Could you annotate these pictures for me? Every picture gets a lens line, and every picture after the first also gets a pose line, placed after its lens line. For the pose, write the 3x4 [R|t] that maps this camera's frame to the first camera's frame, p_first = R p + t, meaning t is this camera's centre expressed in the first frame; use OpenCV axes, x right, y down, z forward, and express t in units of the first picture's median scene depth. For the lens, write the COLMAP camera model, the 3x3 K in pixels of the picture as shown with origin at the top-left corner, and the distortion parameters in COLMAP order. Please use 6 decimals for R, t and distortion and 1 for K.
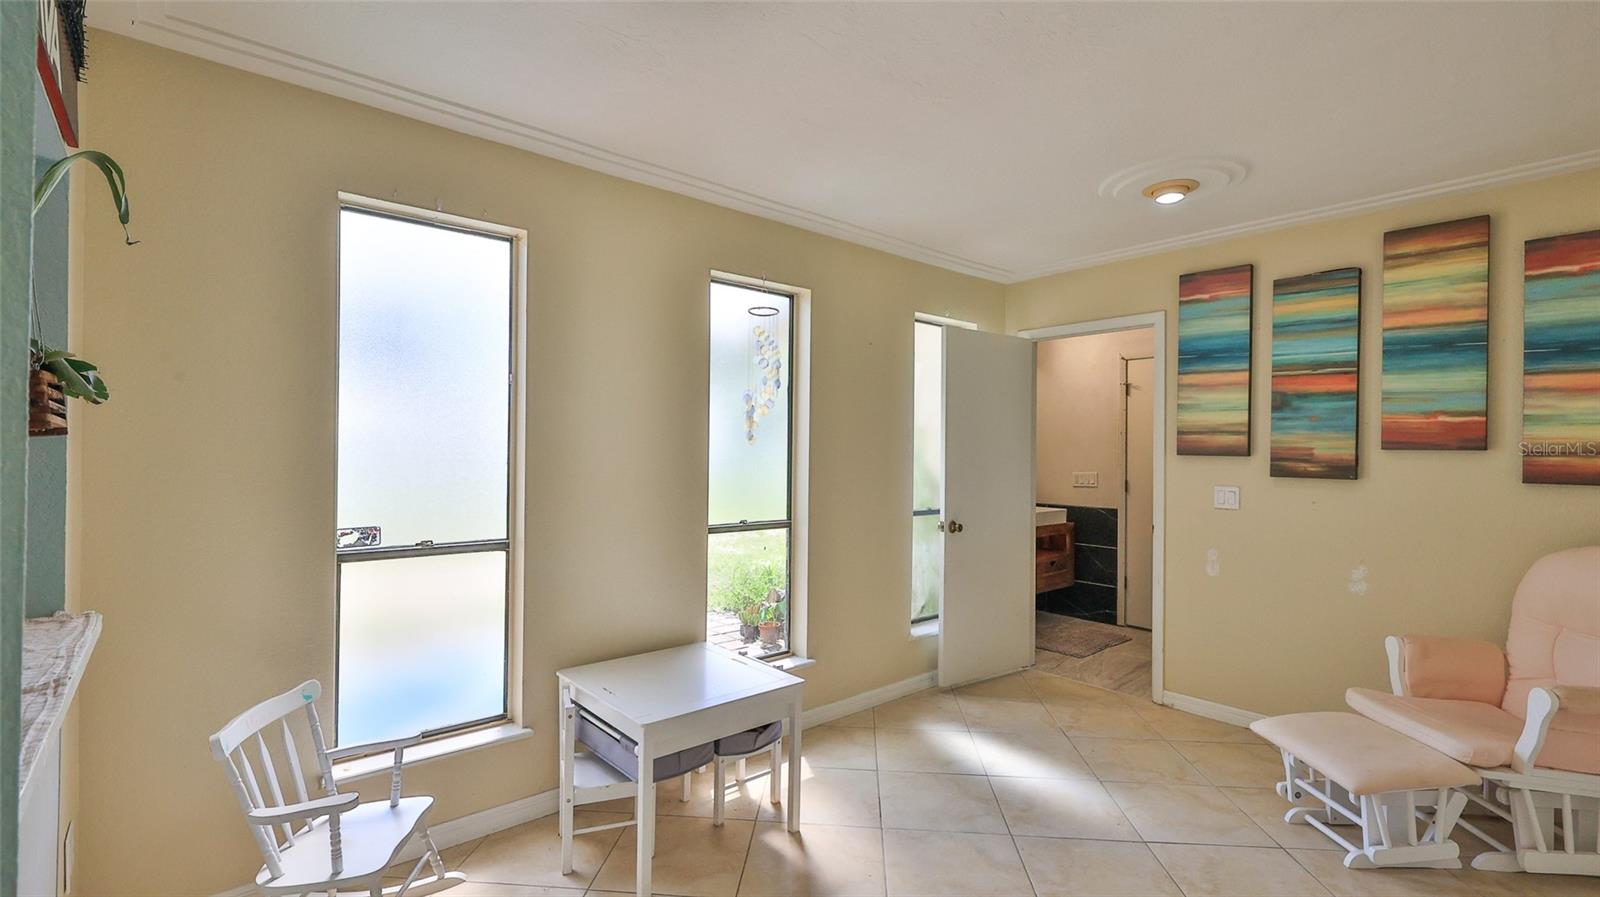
lens RADIAL K [[713.0, 0, 800.0], [0, 713.0, 448.5], [0, 0, 1]] dist [0.000642, -0.000222]
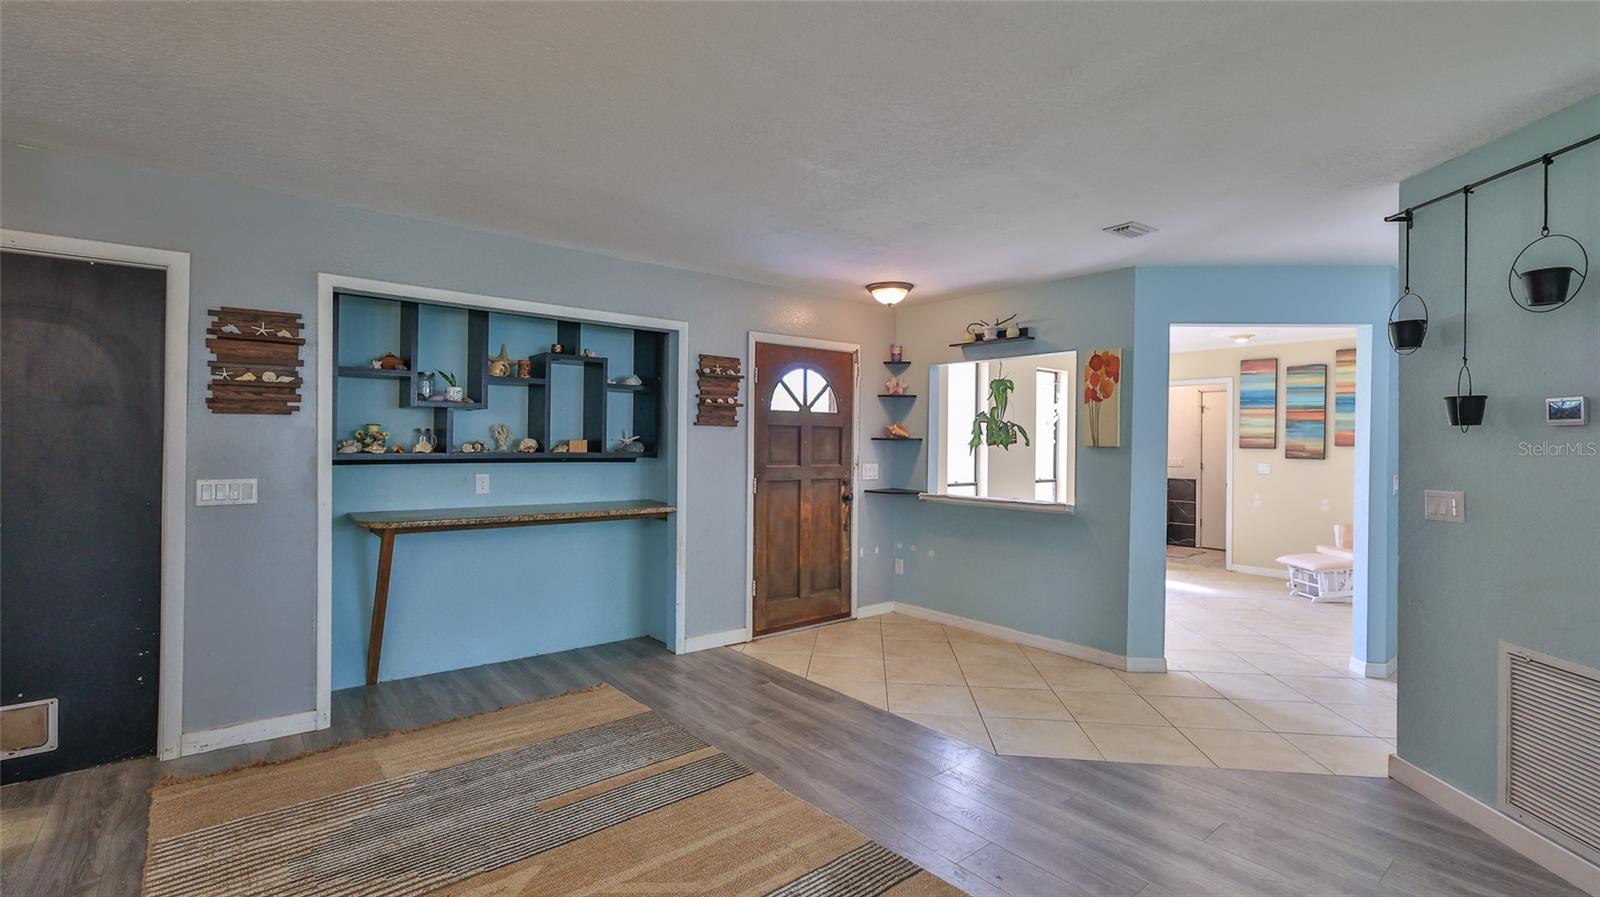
lens RADIAL K [[715.9, 0, 791.5], [0, 715.9, 436.9], [0, 0, 1]] dist [-0.001037, 0.000272]
pose [[0.999549, 0.002426, -0.029920, -0.802129], [-0.002526, 0.999991, -0.003304, -0.015613], [0.029912, 0.003378, 0.999547, -1.261360]]
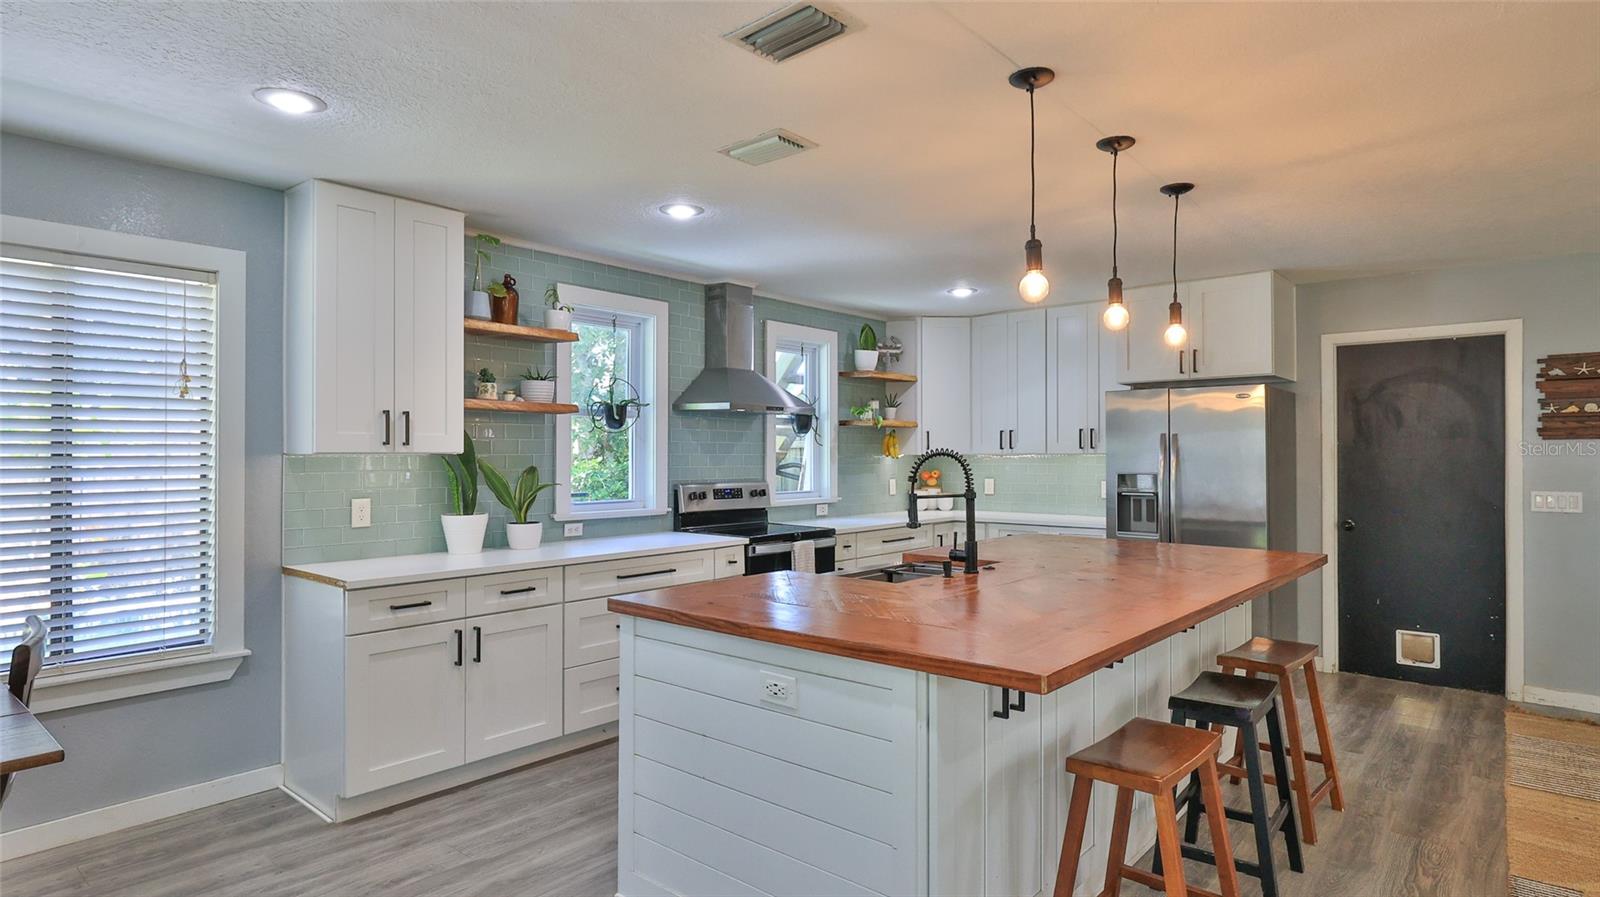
lens RADIAL K [[854.0, 0, 800.0], [0, 854.0, 448.5], [0, 0, 1]] dist [0.002114, 0.001894]
pose [[0.153762, -0.016989, -0.987962, -0.358958], [0.002999, 0.999856, -0.016727, -0.012136], [0.988103, -0.000391, 0.153791, -1.801820]]
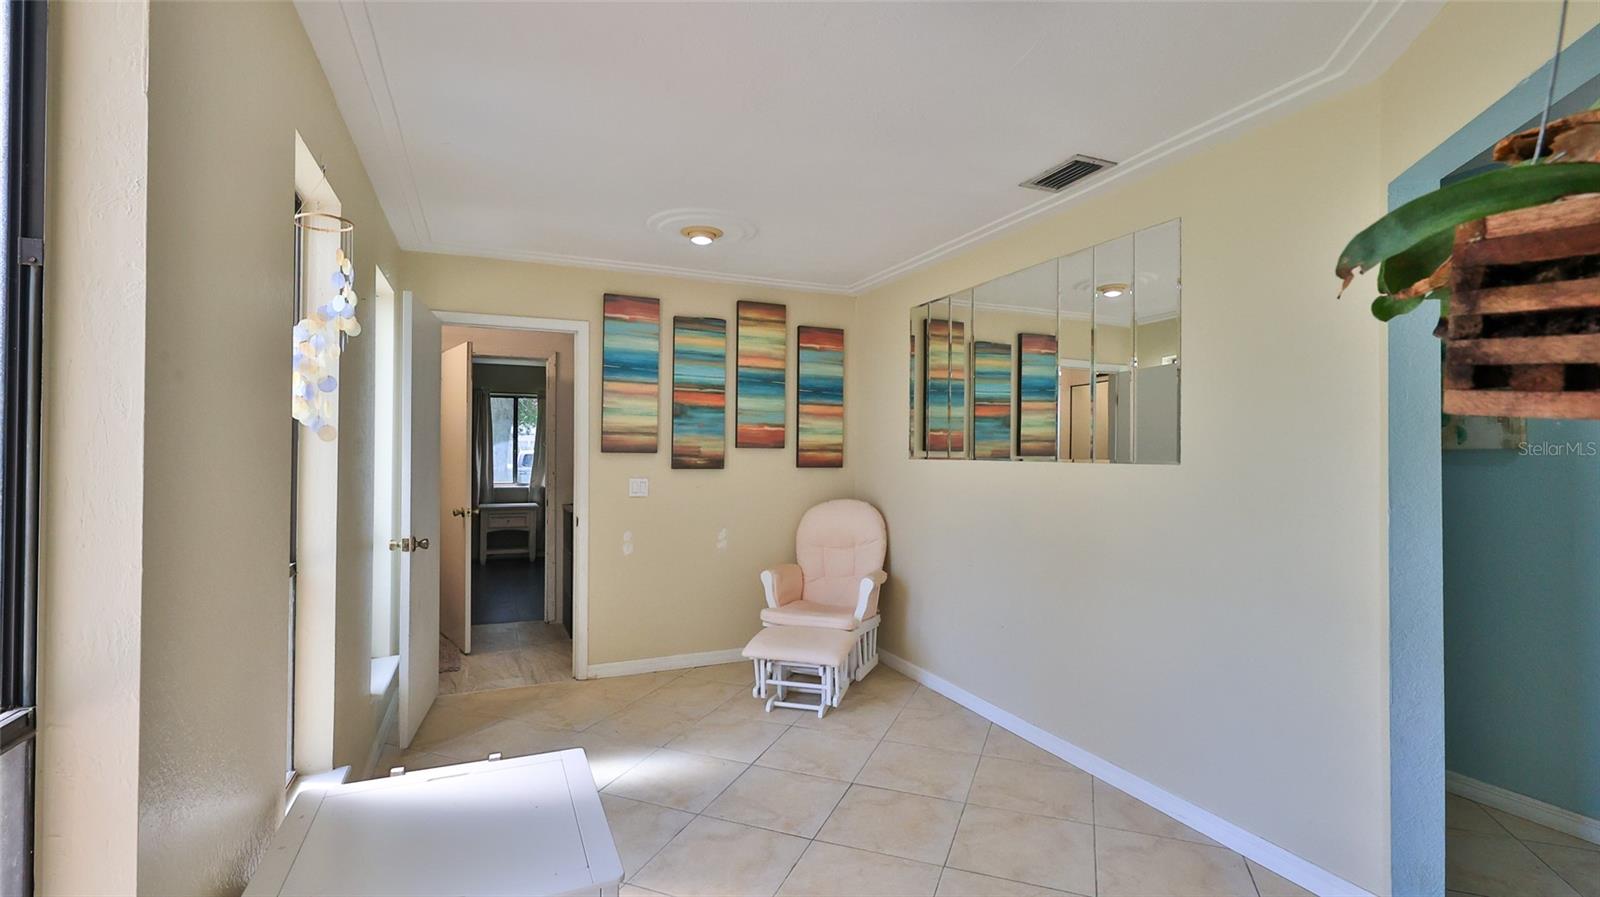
lens RADIAL K [[707.1, 0, 796.3], [0, 707.1, 445.0], [0, 0, 1]] dist [-0.000720, -0.000621]
pose [[0.296195, 0.002549, 0.955124, -0.516066], [-0.003227, 0.999993, -0.001668, -0.001849], [-0.955122, -0.002588, 0.296201, 0.432919]]
